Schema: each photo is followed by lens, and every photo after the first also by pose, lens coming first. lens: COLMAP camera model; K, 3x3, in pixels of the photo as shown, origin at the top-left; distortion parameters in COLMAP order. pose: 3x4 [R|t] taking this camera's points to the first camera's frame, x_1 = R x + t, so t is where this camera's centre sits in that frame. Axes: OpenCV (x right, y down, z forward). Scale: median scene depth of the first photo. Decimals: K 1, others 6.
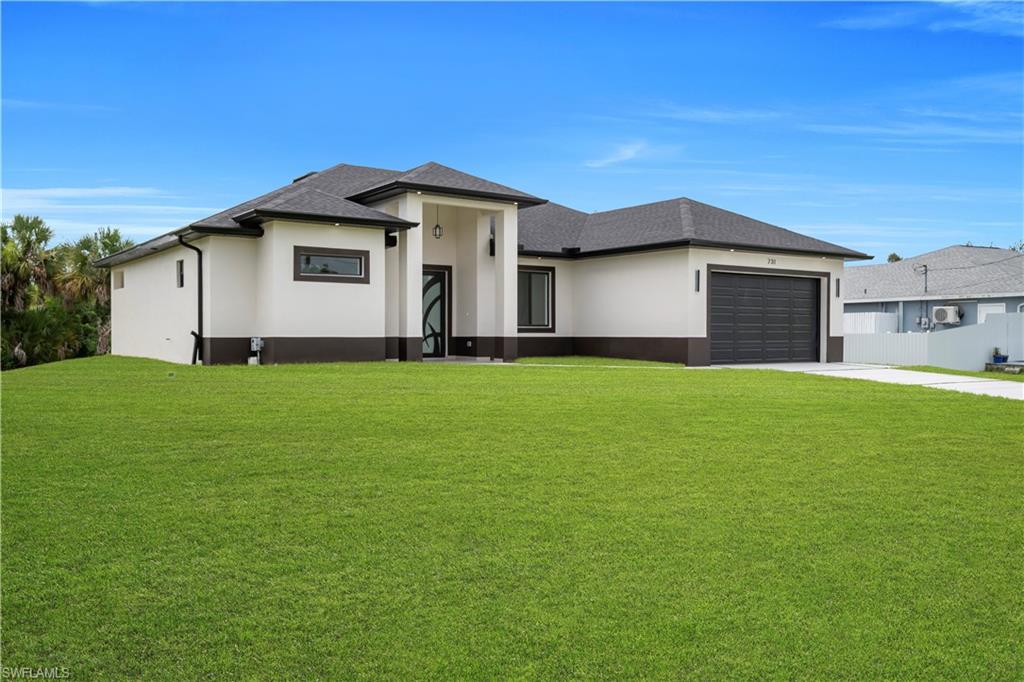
lens RADIAL K [[873.3, 0, 512.0], [0, 873.3, 338.1], [0, 0, 1]] dist [0.002625, 0.001149]
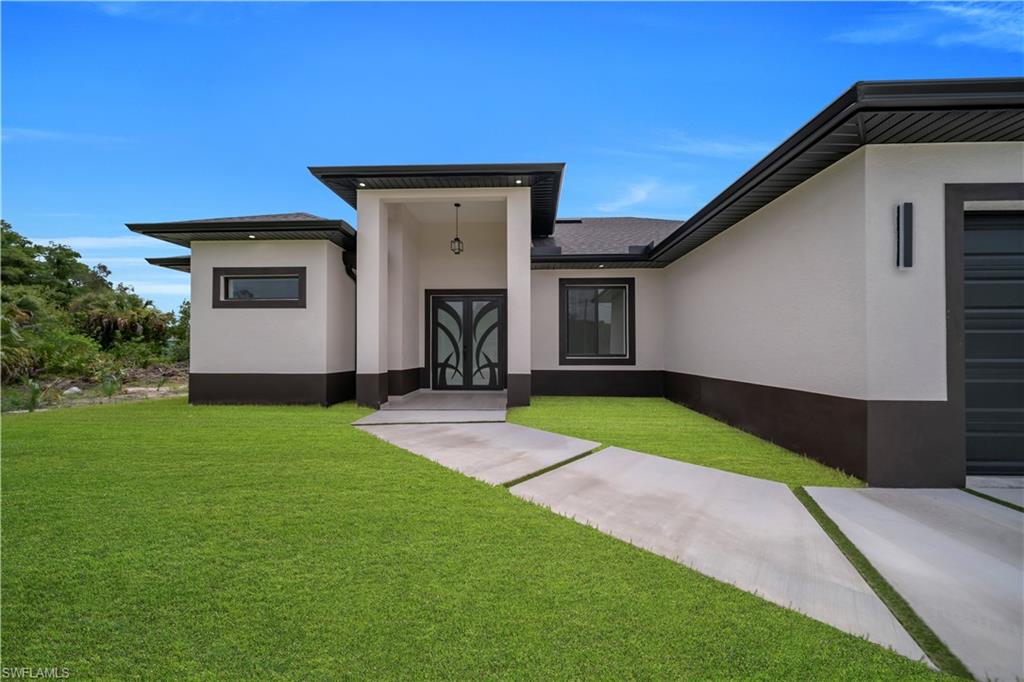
lens RADIAL K [[354.8, 0, 512.5], [0, 354.8, 345.1], [0, 0, 1]] dist [0.001692, -0.000619]
pose [[0.791600, -0.010943, -0.610942, 0.184244], [-0.000495, 0.999828, -0.018549, -0.021014], [0.611040, 0.014986, 0.791458, 0.835263]]
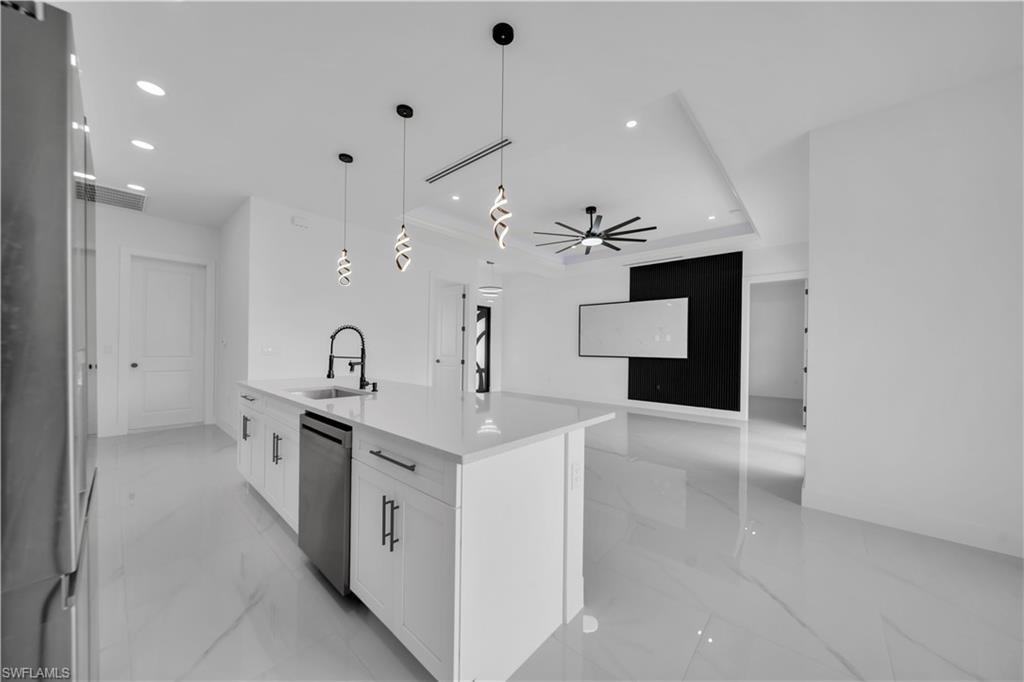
lens RADIAL K [[354.8, 0, 511.0], [0, 354.8, 346.1], [0, 0, 1]] dist [0.001692, -0.000619]
pose [[0.973867, 0.009031, 0.226939, -0.169526], [-0.007915, 0.999952, -0.005827, -0.034681], [-0.226980, 0.003879, 0.973892, 0.697325]]
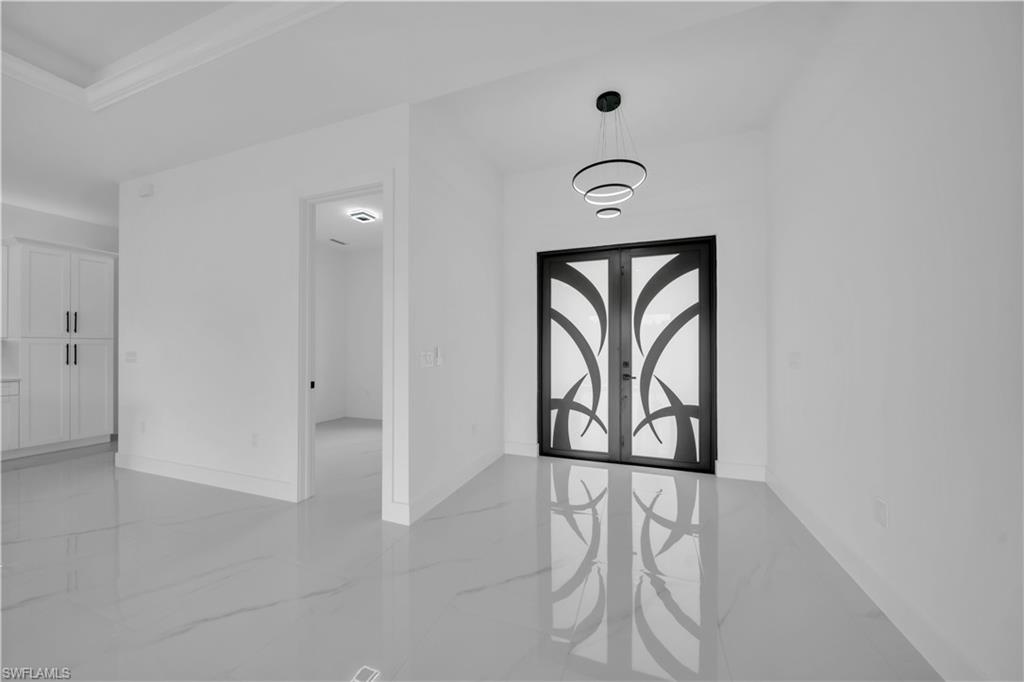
lens RADIAL K [[367.5, 0, 515.3], [0, 367.5, 346.4], [0, 0, 1]] dist [0.000525, -0.000022]
pose [[0.564308, -0.004360, -0.825553, 0.001962], [-0.007750, 0.999914, -0.010578, -0.033921], [0.825528, 0.012367, 0.564225, 0.992937]]
